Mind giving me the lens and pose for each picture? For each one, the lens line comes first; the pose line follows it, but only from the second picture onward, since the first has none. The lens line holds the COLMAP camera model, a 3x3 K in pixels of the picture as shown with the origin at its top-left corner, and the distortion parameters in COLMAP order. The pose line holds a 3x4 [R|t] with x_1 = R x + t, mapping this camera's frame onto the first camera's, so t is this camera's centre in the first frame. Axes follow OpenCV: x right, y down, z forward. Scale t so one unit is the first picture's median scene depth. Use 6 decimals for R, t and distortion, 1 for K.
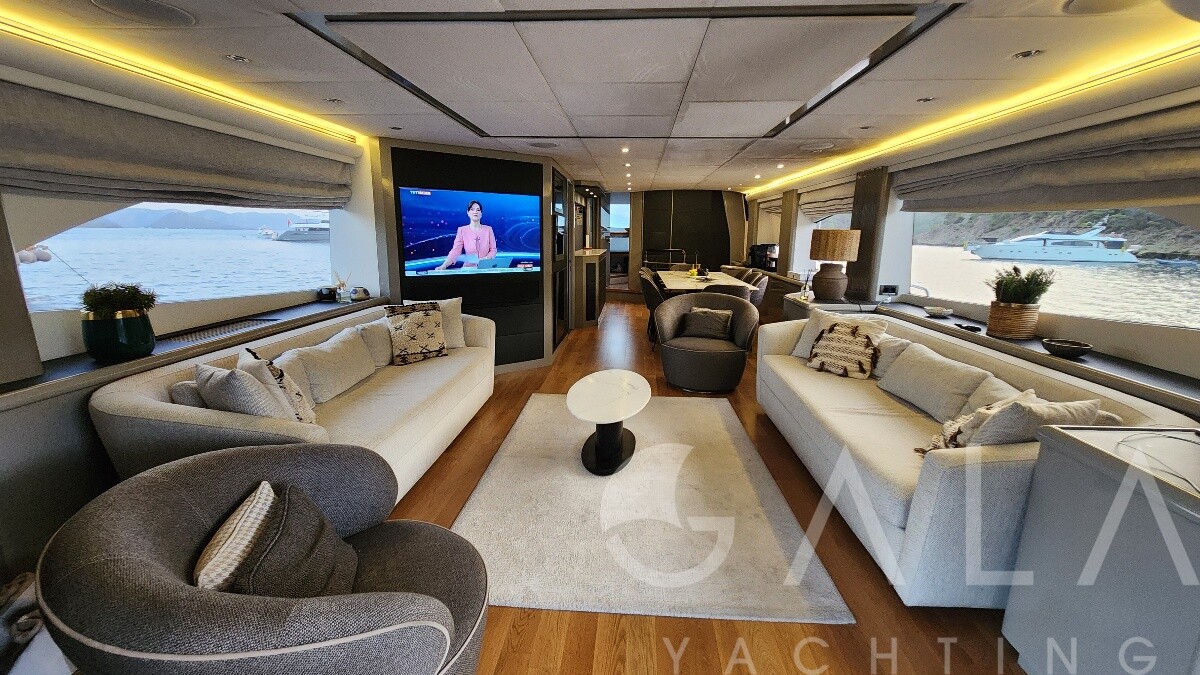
lens RADIAL K [[492.3, 0, 597.2], [0, 492.3, 331.1], [0, 0, 1]] dist [0.001113, 0.000045]
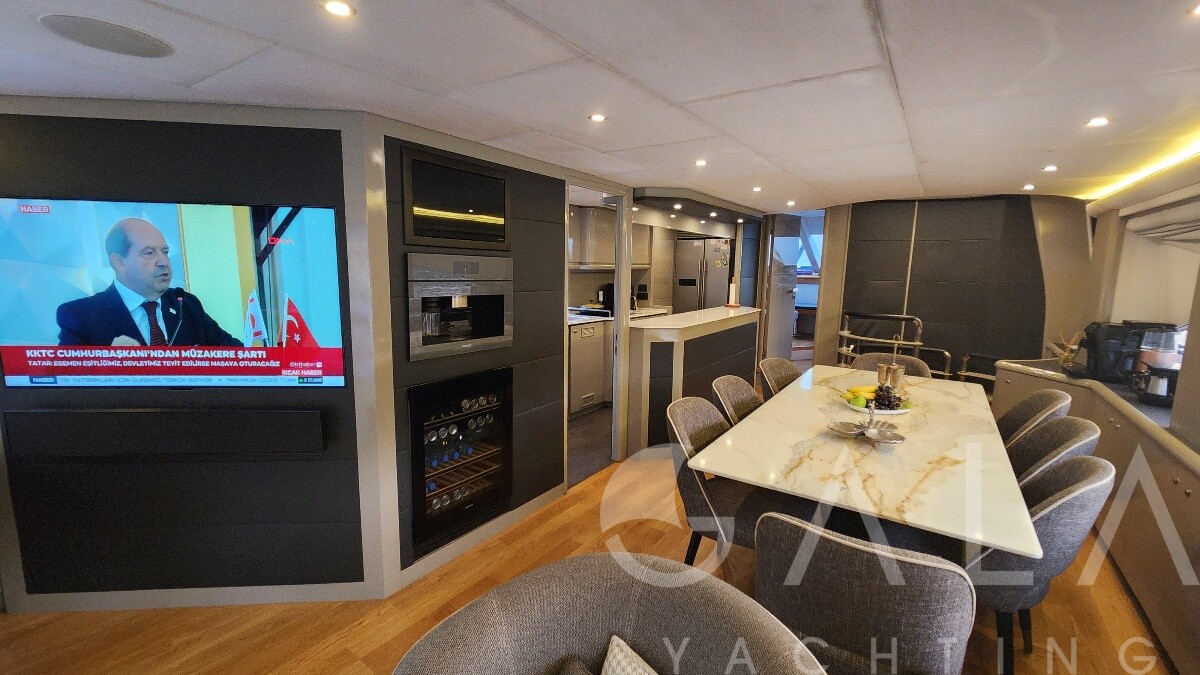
lens RADIAL K [[492.3, 0, 603.5], [0, 492.3, 336.9], [0, 0, 1]] dist [0.001113, 0.000045]
pose [[0.860541, 0.077704, -0.503419, 0.180046], [-0.107669, 0.993714, -0.030666, -0.110163], [0.497872, 0.080592, 0.863498, 0.469981]]
